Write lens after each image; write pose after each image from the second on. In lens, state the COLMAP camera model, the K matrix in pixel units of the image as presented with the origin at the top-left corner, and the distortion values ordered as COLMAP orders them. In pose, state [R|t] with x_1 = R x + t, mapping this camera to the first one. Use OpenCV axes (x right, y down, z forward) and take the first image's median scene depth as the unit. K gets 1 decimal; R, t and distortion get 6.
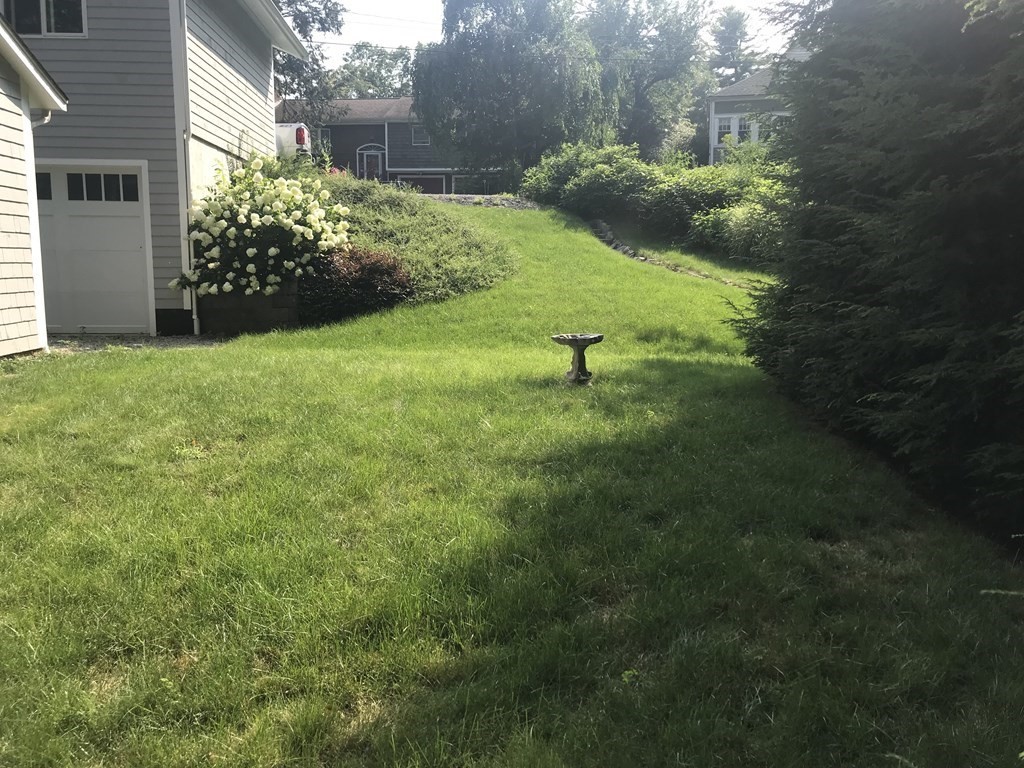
lens RADIAL K [[842.6, 0, 512.0], [0, 842.6, 384.0], [0, 0, 1]] dist [0.010184, 0.007322]
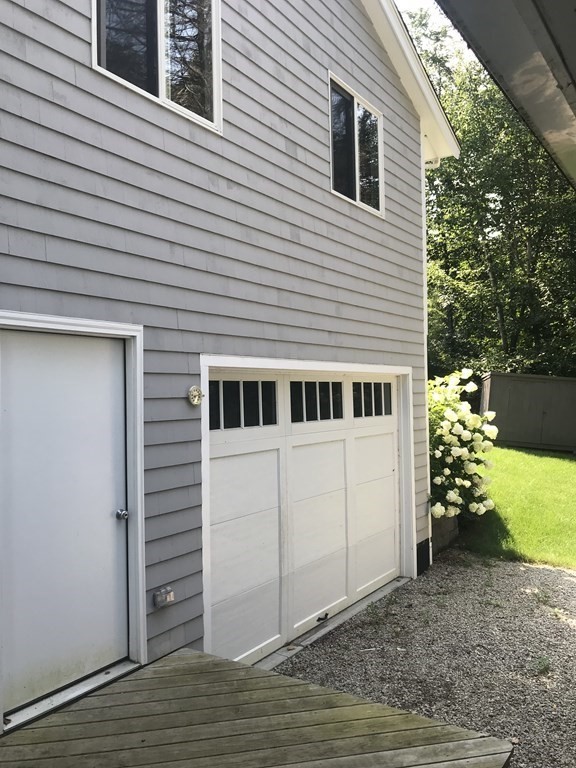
lens RADIAL K [[632.0, 0, 288.0], [0, 632.0, 384.0], [0, 0, 1]] dist [0.010184, 0.007322]
pose [[0.602247, -0.009614, 0.798252, -0.983364], [0.169698, 0.978616, -0.116243, -0.192112], [-0.780065, 0.205469, 0.591000, 0.713962]]
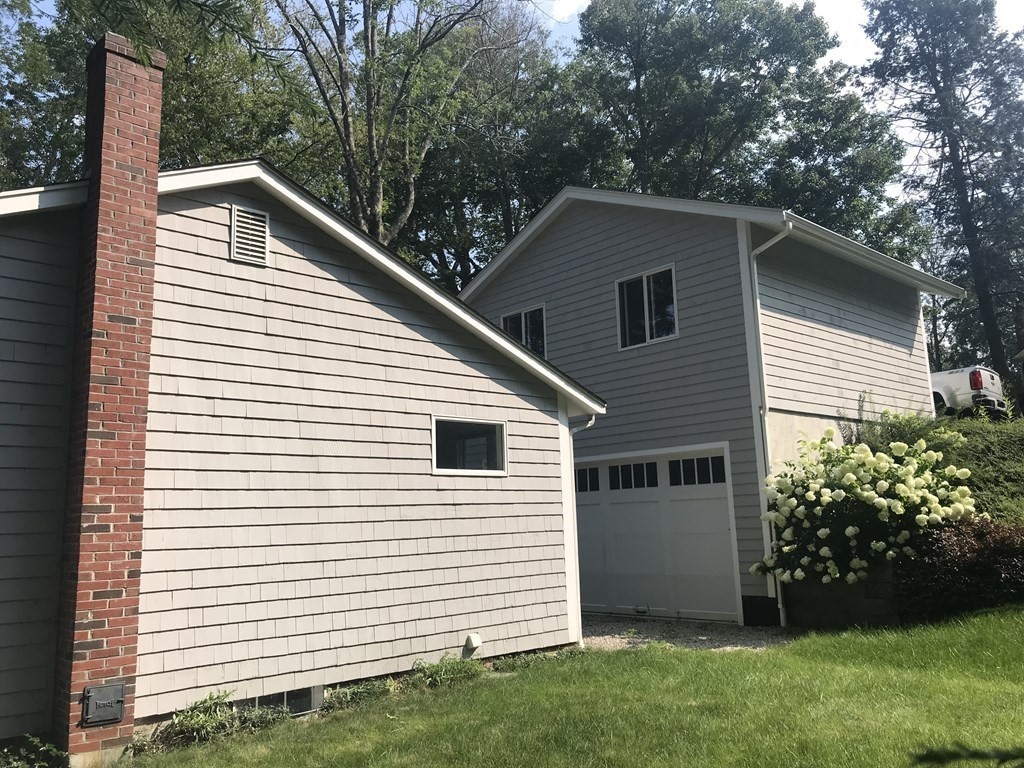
lens RADIAL K [[842.6, 0, 512.0], [0, 842.6, 384.0], [0, 0, 1]] dist [0.010184, 0.007322]
pose [[0.635347, -0.157062, -0.756086, 0.162921], [-0.070363, 0.963251, -0.259223, -0.055996], [0.769015, 0.217897, 0.600947, 0.199200]]
